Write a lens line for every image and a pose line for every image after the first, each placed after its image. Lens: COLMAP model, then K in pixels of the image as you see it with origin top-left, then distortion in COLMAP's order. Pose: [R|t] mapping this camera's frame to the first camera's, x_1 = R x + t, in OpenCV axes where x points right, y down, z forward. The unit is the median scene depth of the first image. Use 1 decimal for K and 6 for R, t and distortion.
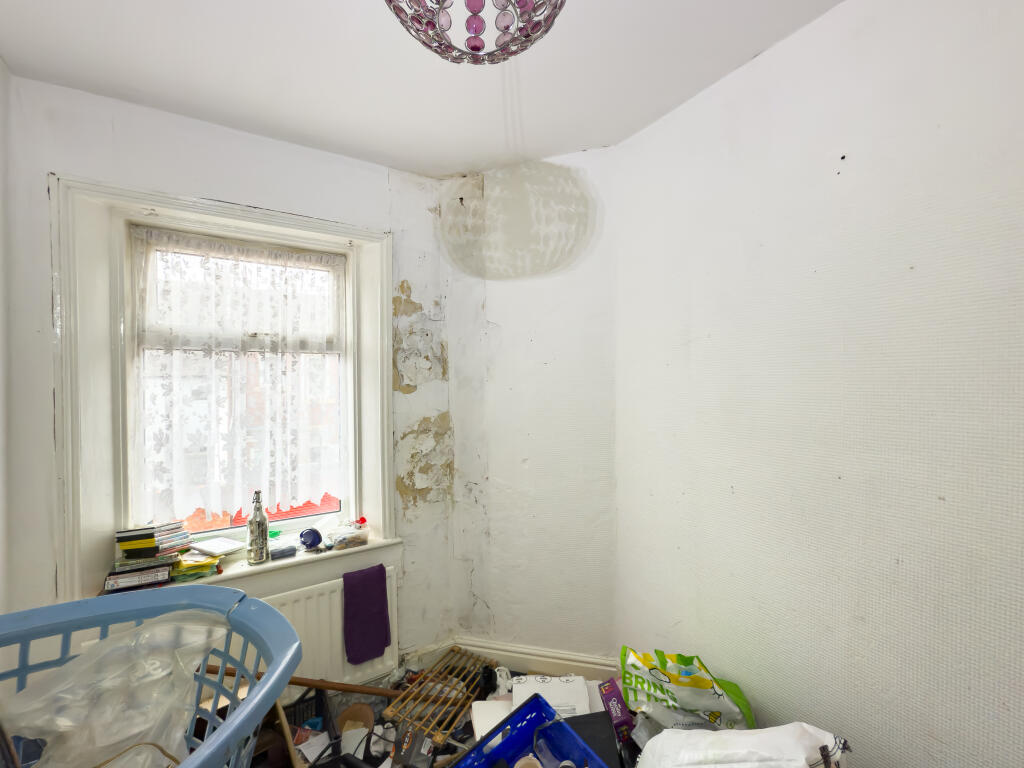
lens RADIAL K [[426.7, 0, 512.9], [0, 426.7, 388.3], [0, 0, 1]] dist [-0.000094, 0.000007]
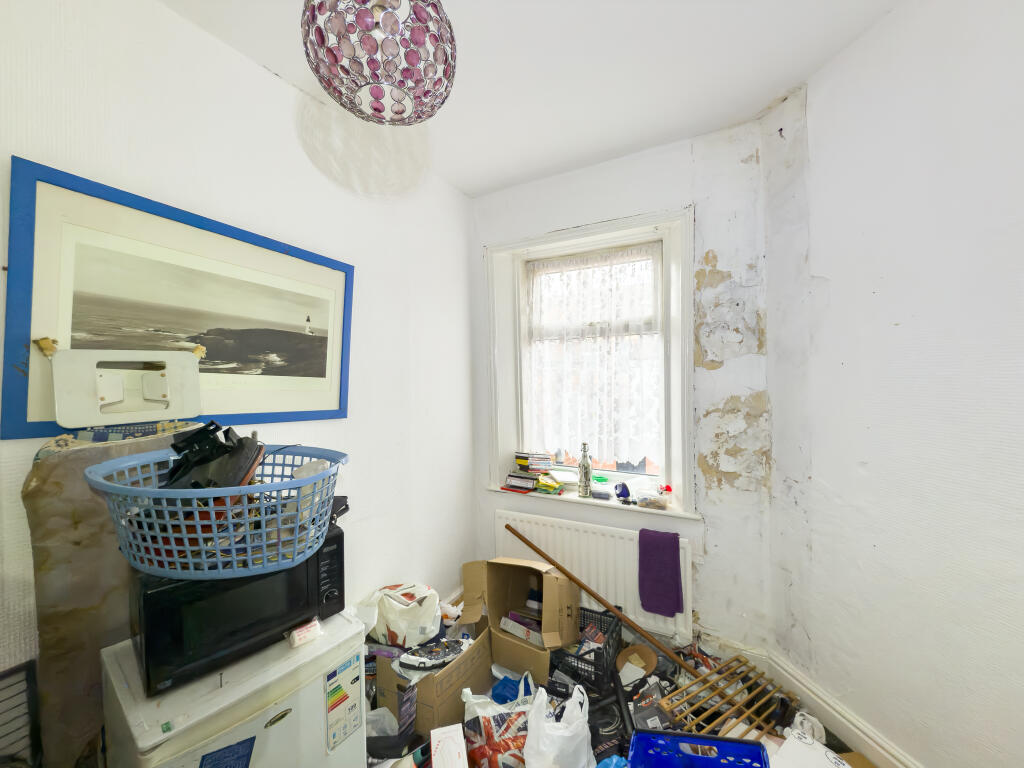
lens RADIAL K [[404.9, 0, 513.5], [0, 404.9, 385.9], [0, 0, 1]] dist [-0.001009, 0.000010]
pose [[0.493415, 0.036096, -0.869045, 0.342951], [0.006470, 0.998959, 0.045165, 0.005029], [0.869770, -0.027908, 0.492668, 0.177406]]
